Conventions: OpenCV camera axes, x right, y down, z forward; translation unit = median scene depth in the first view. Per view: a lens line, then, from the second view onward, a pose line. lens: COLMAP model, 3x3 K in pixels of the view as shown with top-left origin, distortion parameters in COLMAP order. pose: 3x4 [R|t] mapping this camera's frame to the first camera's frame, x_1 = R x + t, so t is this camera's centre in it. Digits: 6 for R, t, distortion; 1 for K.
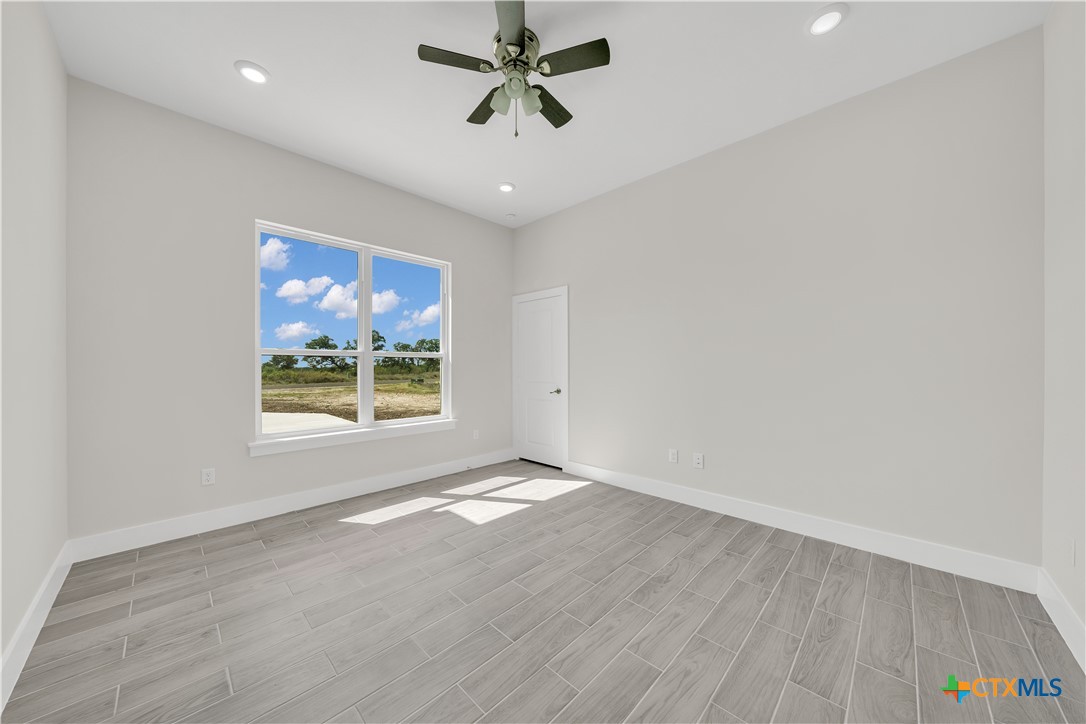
lens RADIAL K [[373.4, 0, 540.2], [0, 373.4, 363.9], [0, 0, 1]] dist [-0.001113, -0.000093]
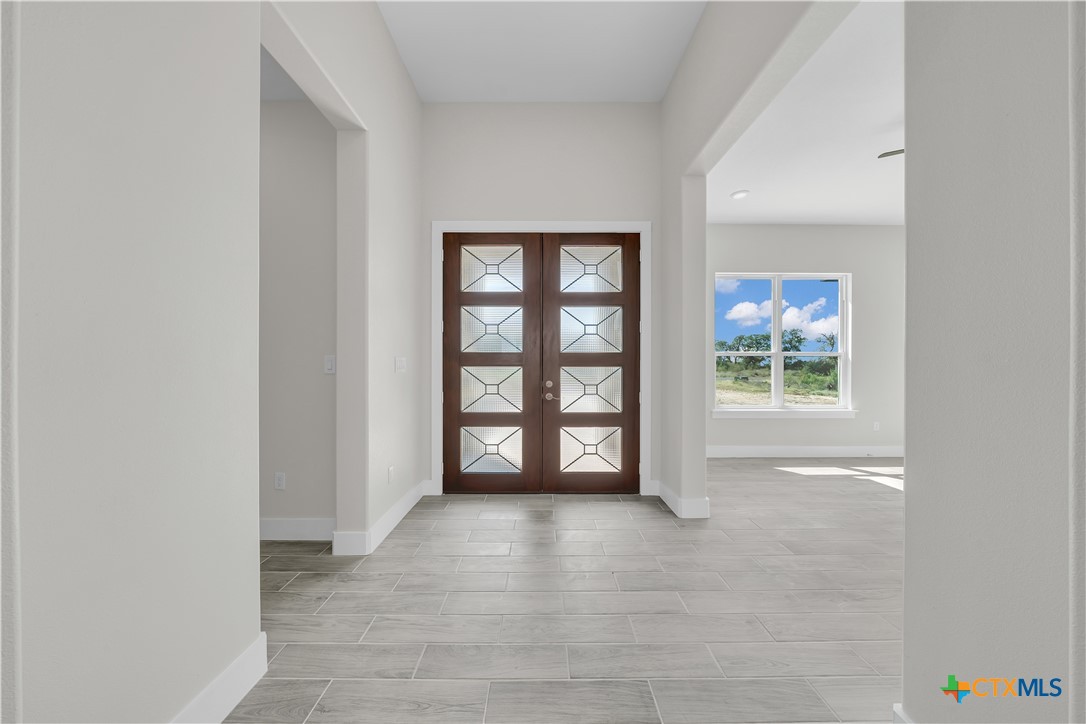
lens RADIAL K [[371.9, 0, 543.6], [0, 371.9, 364.4], [0, 0, 1]] dist [-0.001360, -0.000037]
pose [[0.709726, 0.006424, -0.704448, -0.104180], [-0.000640, 0.999964, 0.008475, -0.000587], [0.704477, -0.005564, 0.709705, -0.477872]]
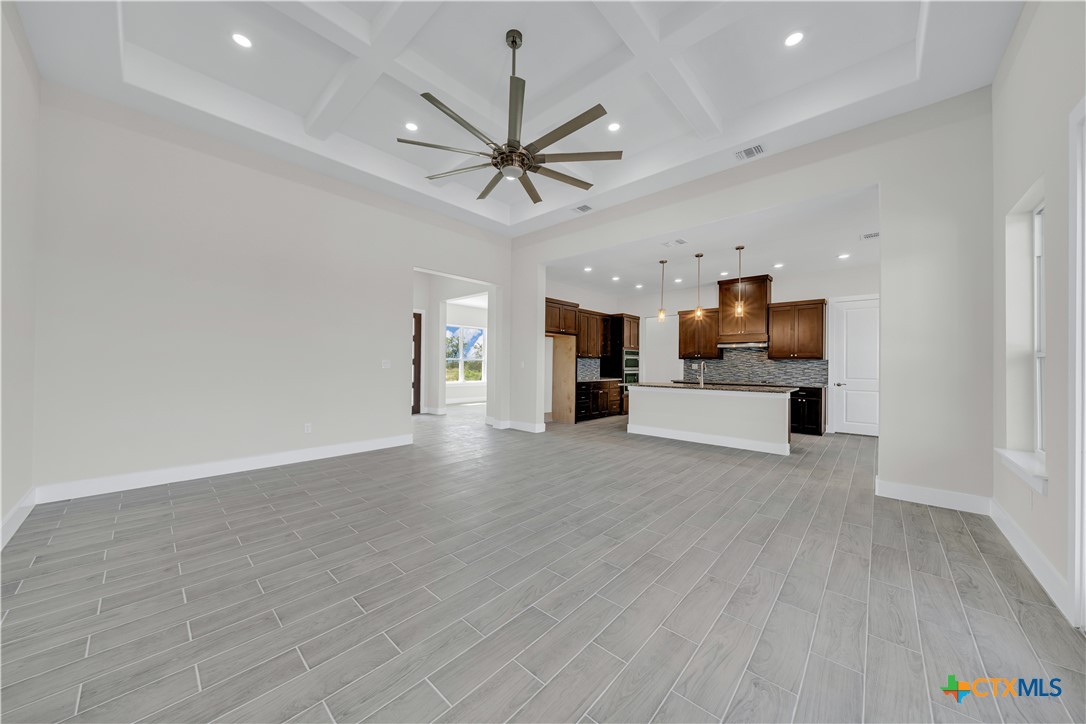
lens RADIAL K [[371.9, 0, 543.6], [0, 371.9, 364.4], [0, 0, 1]] dist [-0.001360, -0.000037]
pose [[0.999170, 0.012820, 0.038673, 0.134627], [-0.013058, 0.999897, 0.005904, -0.013387], [-0.038593, -0.006404, 0.999234, -2.204973]]
